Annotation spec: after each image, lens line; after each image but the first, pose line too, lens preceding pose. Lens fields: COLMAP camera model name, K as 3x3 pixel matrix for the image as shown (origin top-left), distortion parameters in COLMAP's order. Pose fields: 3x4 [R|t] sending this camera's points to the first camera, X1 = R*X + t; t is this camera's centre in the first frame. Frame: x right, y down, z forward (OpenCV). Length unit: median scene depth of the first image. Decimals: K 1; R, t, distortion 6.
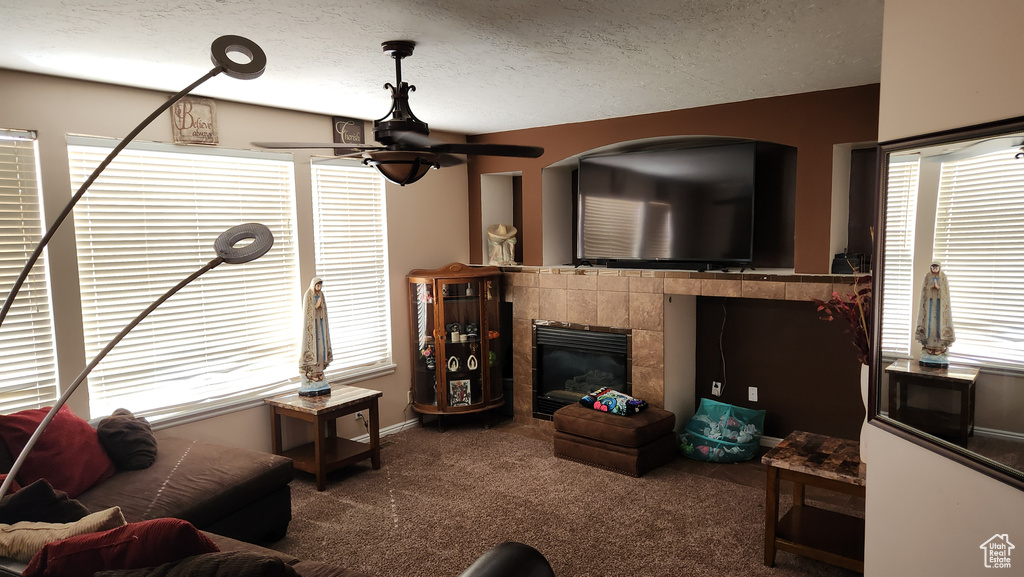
lens RADIAL K [[680.6, 0, 515.4], [0, 680.6, 289.8], [0, 0, 1]] dist [0.037083, -0.000350]
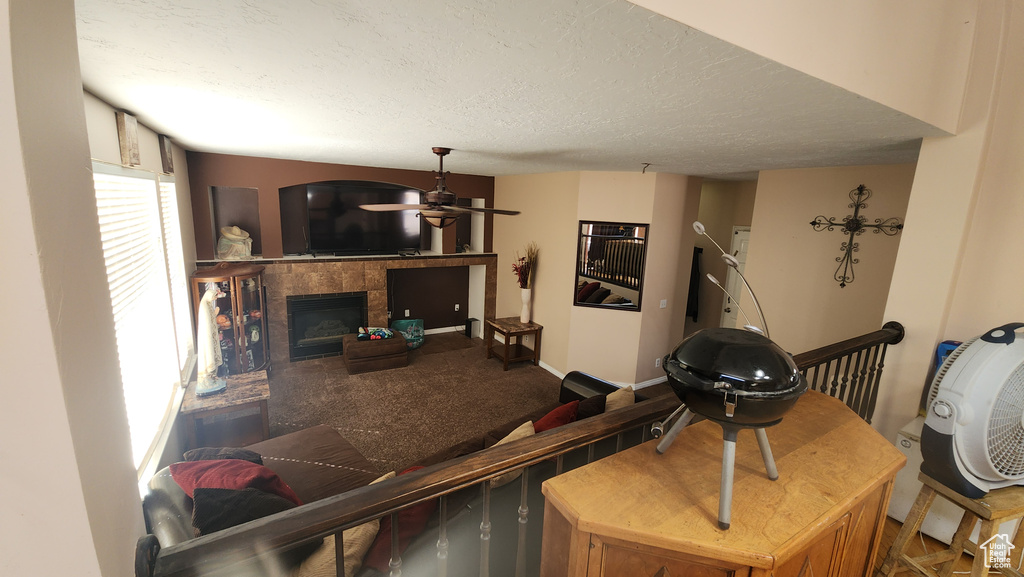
lens RADIAL K [[412.5, 0, 512.5], [0, 412.5, 286.3], [0, 0, 1]] dist [-0.000546, -0.000043]
pose [[0.362855, -0.148406, 0.919952, -0.593175], [0.039546, 0.988800, 0.143914, -0.082090], [-0.931006, -0.015839, 0.364660, 0.239363]]
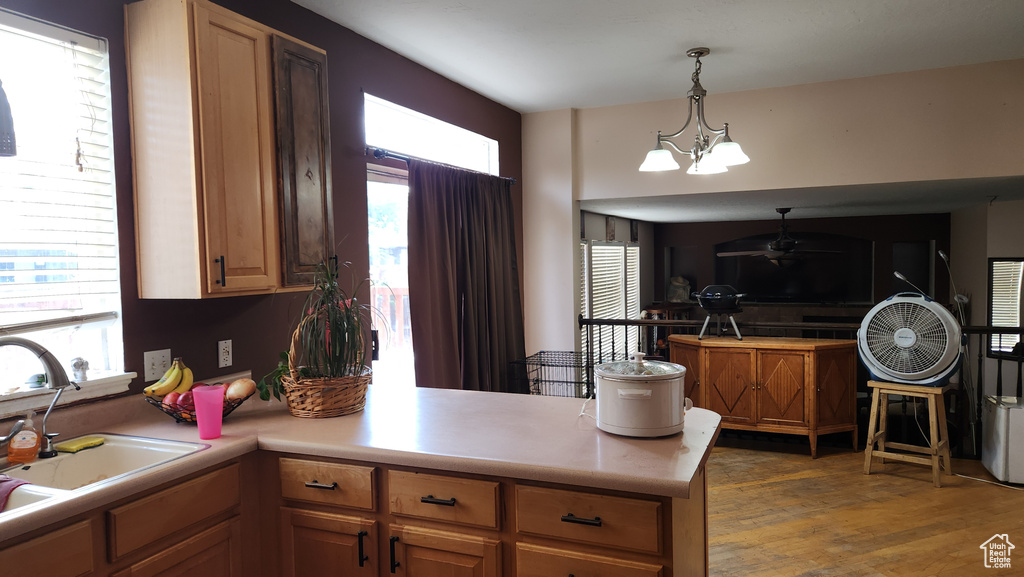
lens RADIAL K [[680.6, 0, 512.9], [0, 680.6, 290.4], [0, 0, 1]] dist [0.037083, -0.000350]
pose [[0.970920, -0.012916, 0.239057, -0.858178], [0.024644, 0.998631, -0.046137, 0.002786], [-0.238134, 0.050686, 0.969909, -0.543863]]
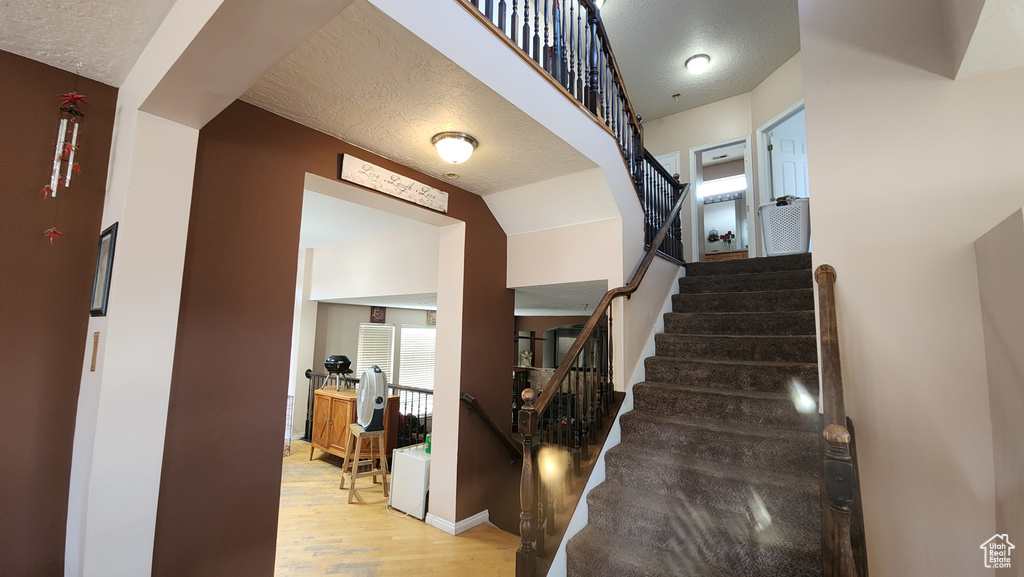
lens RADIAL K [[412.5, 0, 514.3], [0, 412.5, 290.3], [0, 0, 1]] dist [-0.000546, -0.000043]
pose [[0.999252, 0.038559, -0.003075, -0.074559], [-0.038404, 0.979436, -0.198068, -0.010761], [-0.004625, 0.198038, 0.980183, -0.596811]]
